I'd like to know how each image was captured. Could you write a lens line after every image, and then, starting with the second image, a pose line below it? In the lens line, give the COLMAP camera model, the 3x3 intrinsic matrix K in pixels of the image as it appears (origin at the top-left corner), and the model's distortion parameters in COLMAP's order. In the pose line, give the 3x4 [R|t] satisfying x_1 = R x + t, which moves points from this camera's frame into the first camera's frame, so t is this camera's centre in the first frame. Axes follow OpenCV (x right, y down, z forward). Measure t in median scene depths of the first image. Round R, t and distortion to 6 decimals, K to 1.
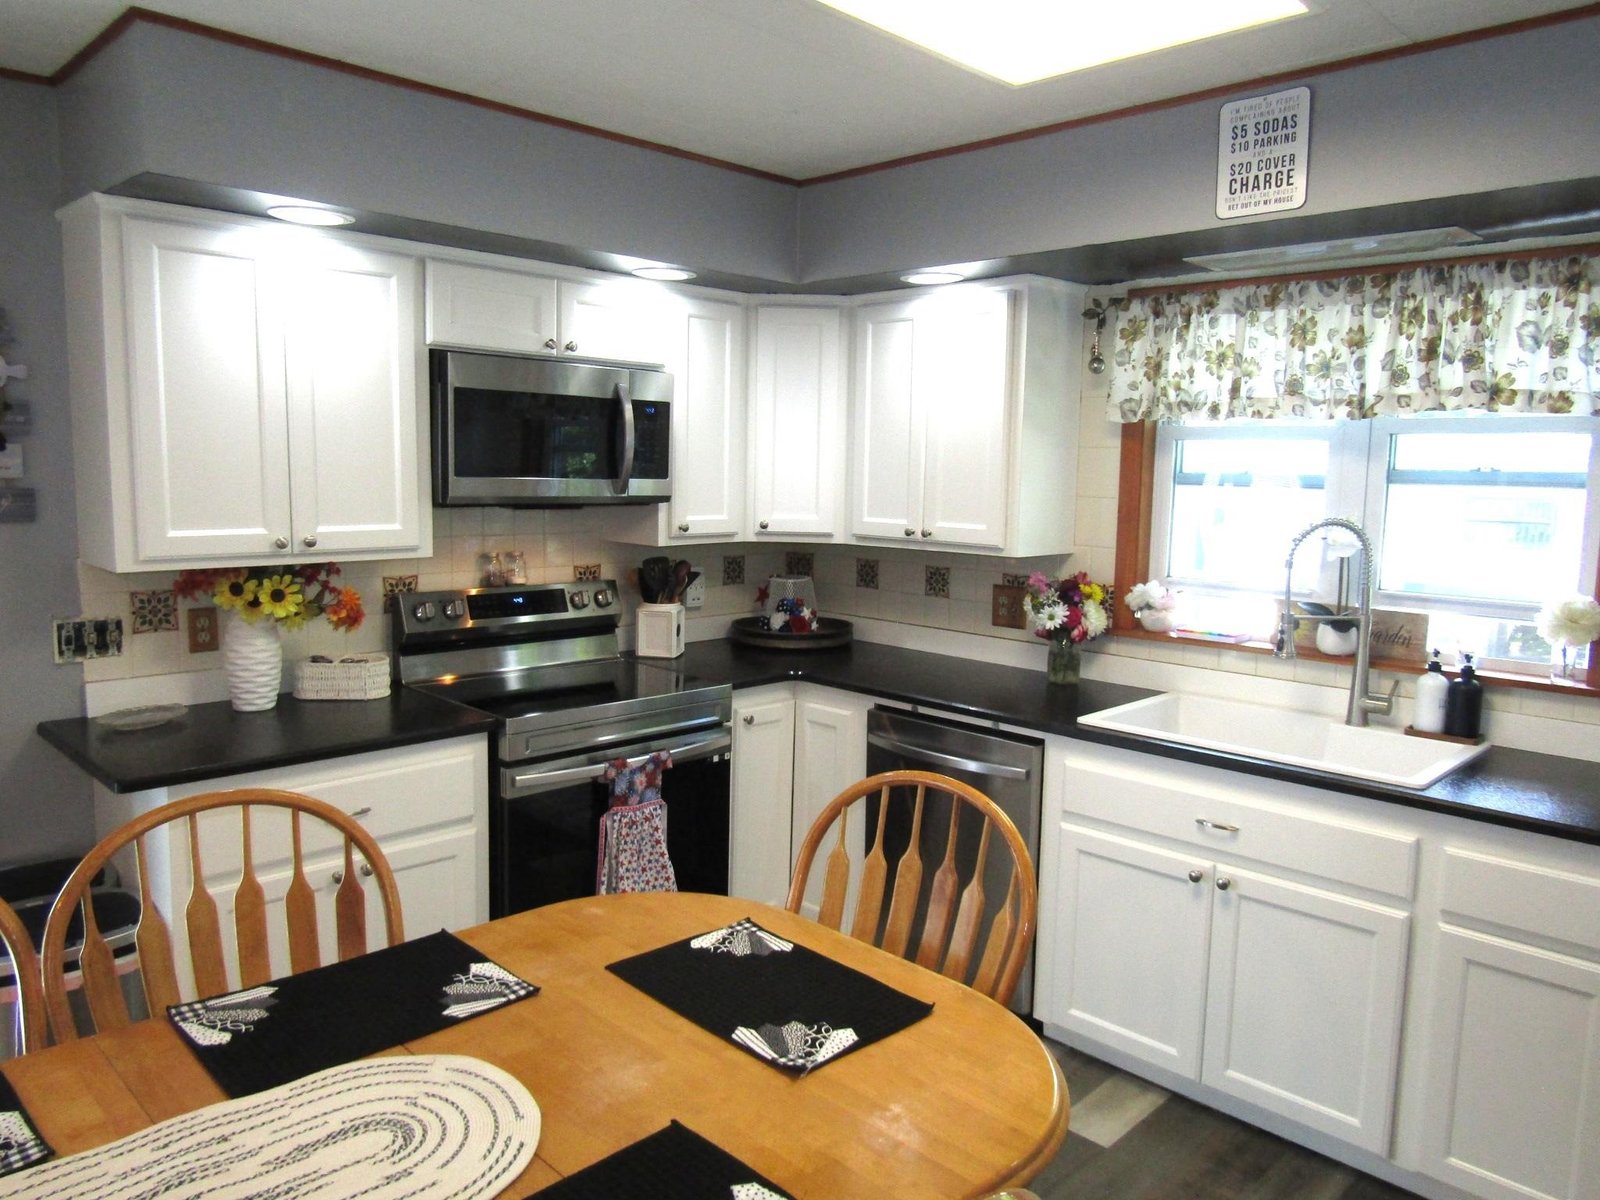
lens RADIAL K [[1137.4, 0, 800.0], [0, 1137.4, 600.0], [0, 0, 1]] dist [-0.010105, -0.000414]
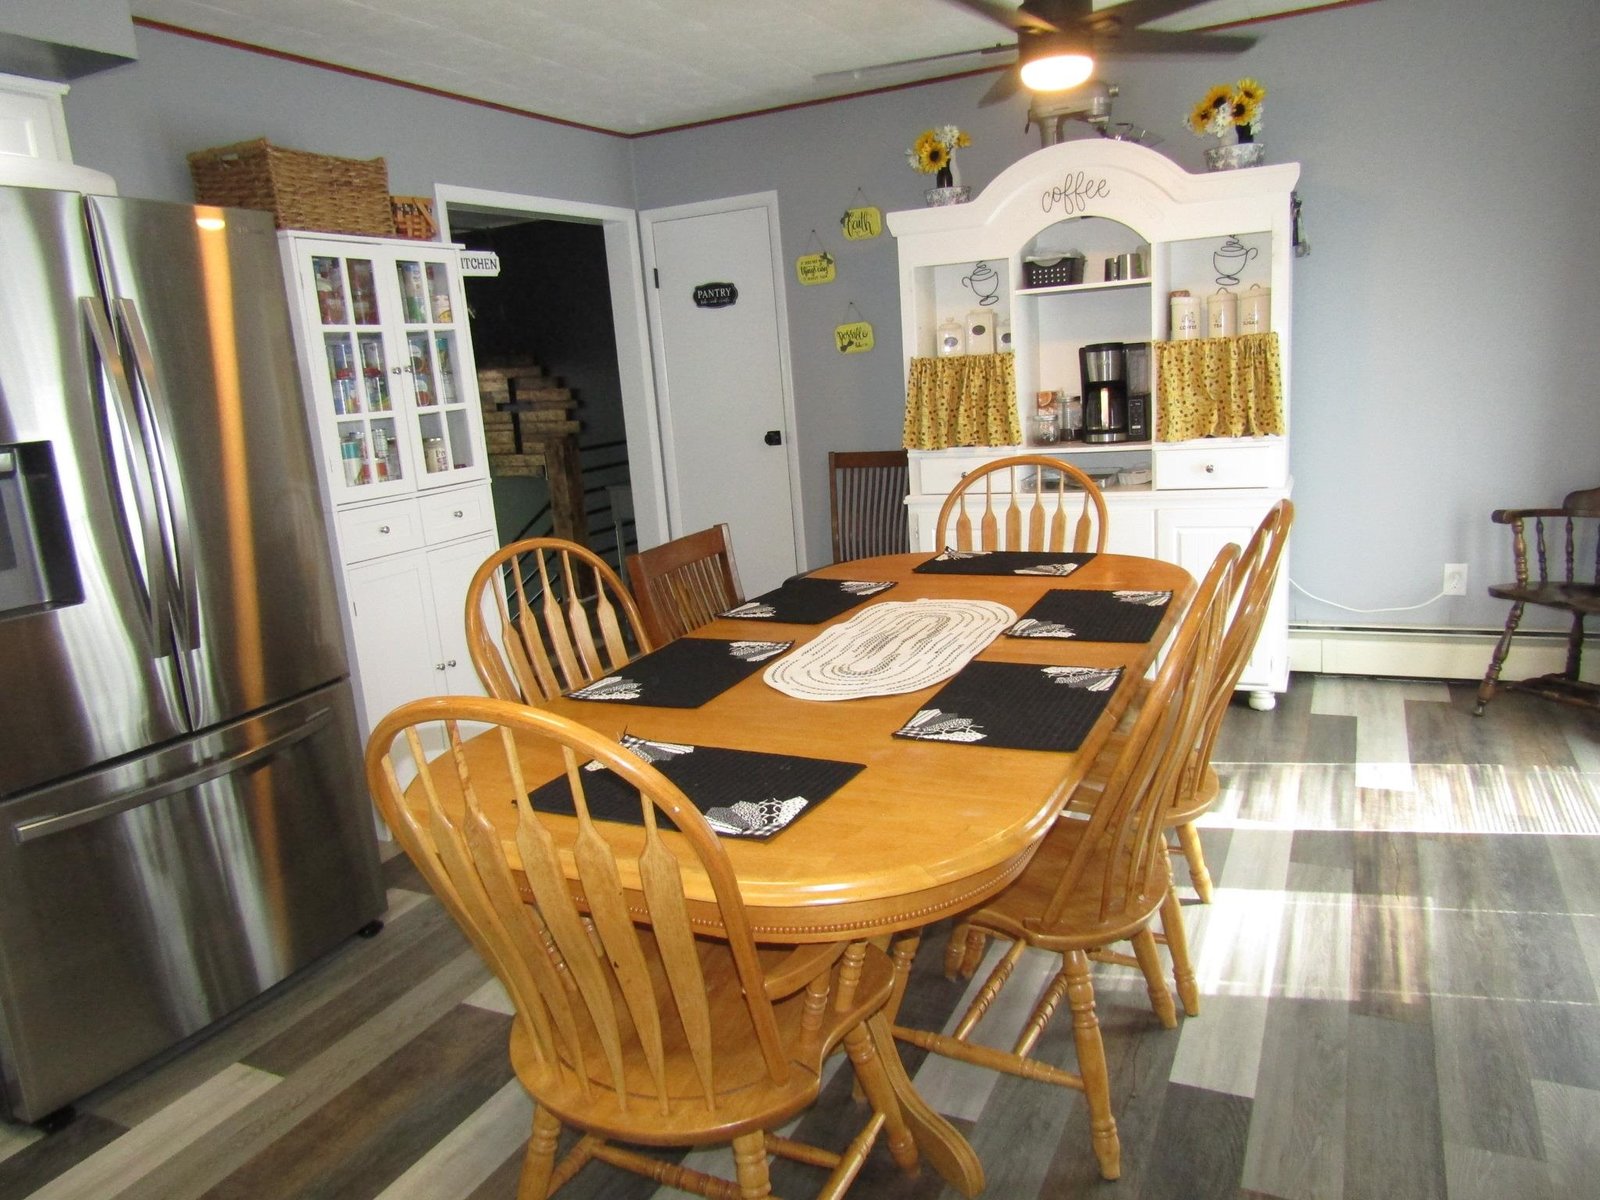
lens RADIAL K [[1137.4, 0, 800.0], [0, 1137.4, 600.0], [0, 0, 1]] dist [-0.010105, -0.000414]
pose [[-0.945481, 0.116415, -0.304160, 0.099339], [0.016634, 0.949973, 0.311887, -0.068632], [0.325253, 0.289824, -0.900118, 1.164295]]
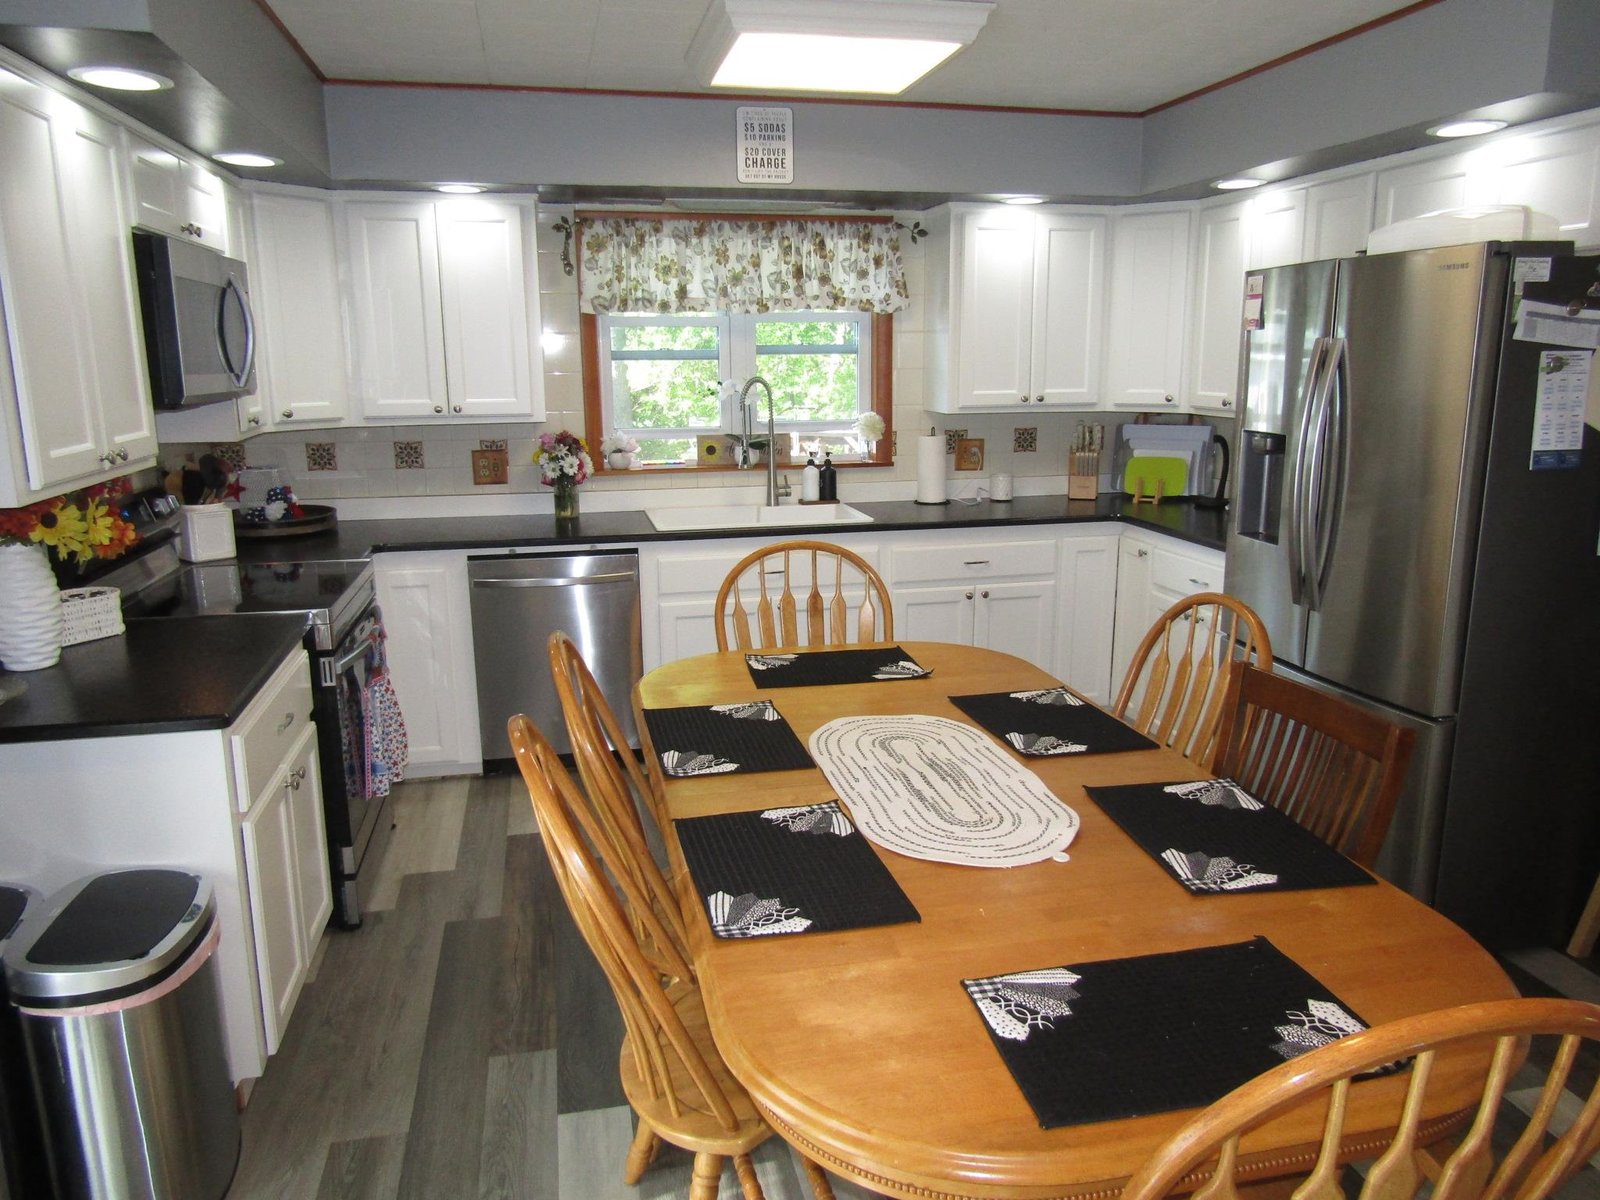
lens RADIAL K [[1137.4, 0, 800.0], [0, 1137.4, 600.0], [0, 0, 1]] dist [-0.010105, -0.000414]
pose [[0.540764, -0.204110, 0.816035, -0.879503], [0.117184, 0.978934, 0.167200, -0.025880], [-0.832972, 0.005210, 0.553291, 0.072371]]
